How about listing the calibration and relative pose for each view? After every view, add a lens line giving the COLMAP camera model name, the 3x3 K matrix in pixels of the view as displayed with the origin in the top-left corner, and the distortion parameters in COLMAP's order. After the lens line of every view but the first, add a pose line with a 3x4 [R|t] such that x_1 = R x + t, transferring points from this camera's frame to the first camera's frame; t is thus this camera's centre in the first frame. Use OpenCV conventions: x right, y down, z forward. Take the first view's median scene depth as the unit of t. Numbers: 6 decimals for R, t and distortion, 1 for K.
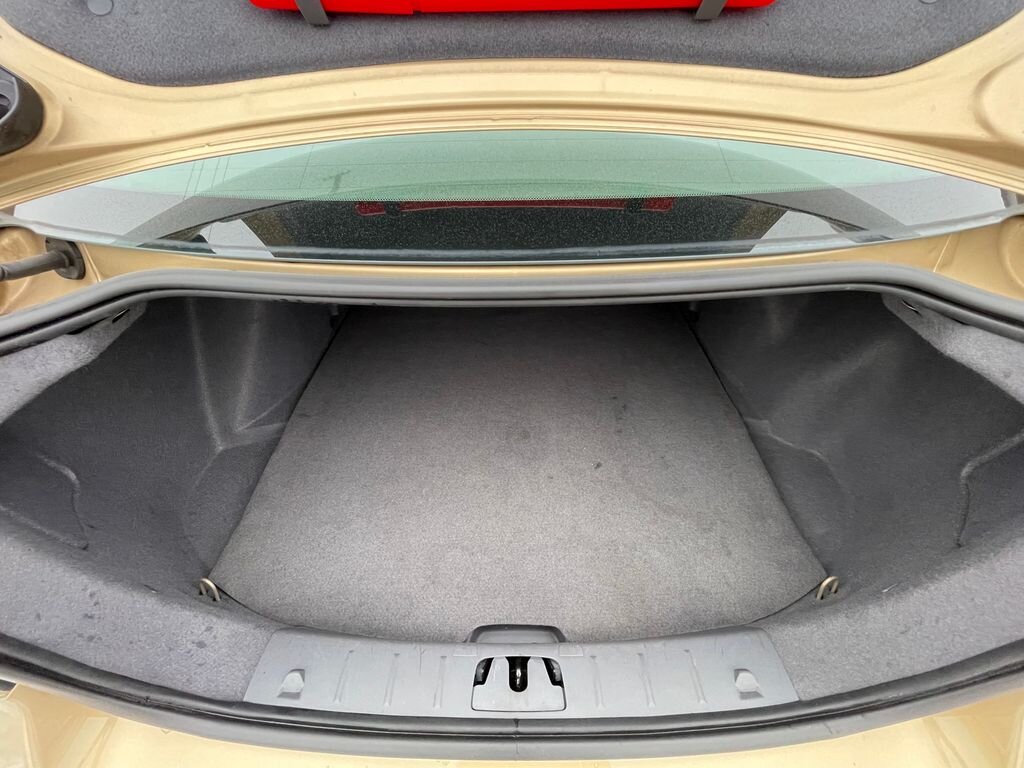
lens RADIAL K [[410.9, 0, 510.7], [0, 410.9, 384.9], [0, 0, 1]] dist [-0.007584, 0.000681]
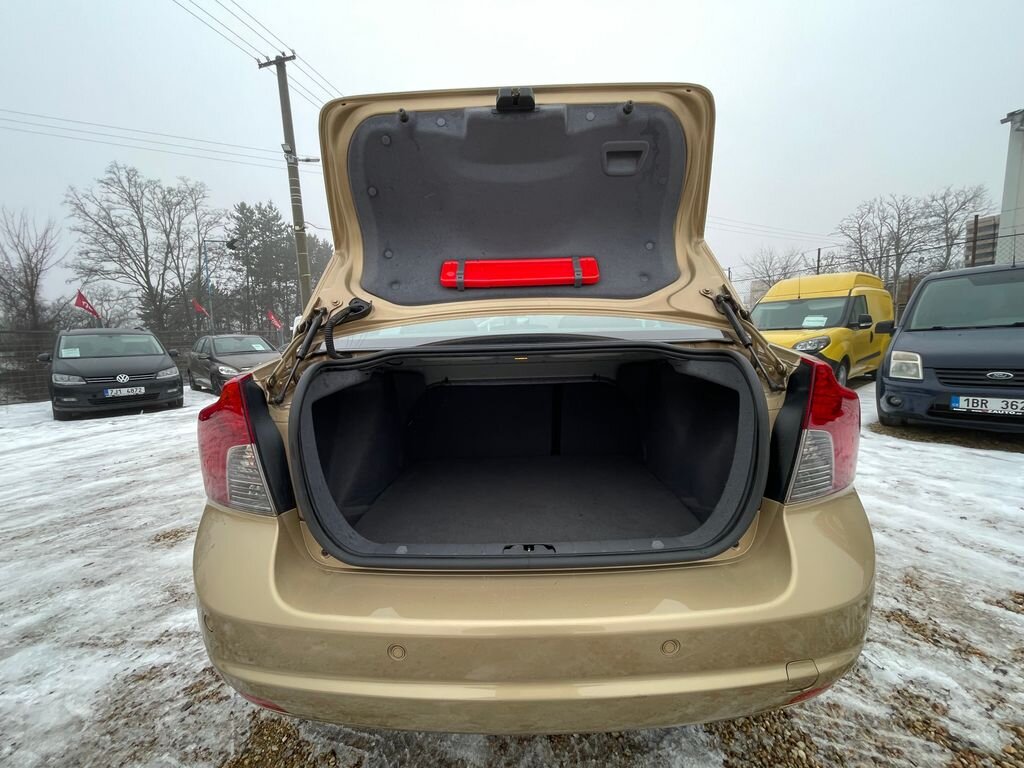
lens RADIAL K [[413.5, 0, 509.5], [0, 413.5, 383.2], [0, 0, 1]] dist [-0.004508, 0.000046]
pose [[0.999700, -0.014001, -0.020097, -0.019424], [-0.001882, 0.774170, -0.632975, 1.463613], [0.024421, 0.632823, 0.773911, -0.894231]]
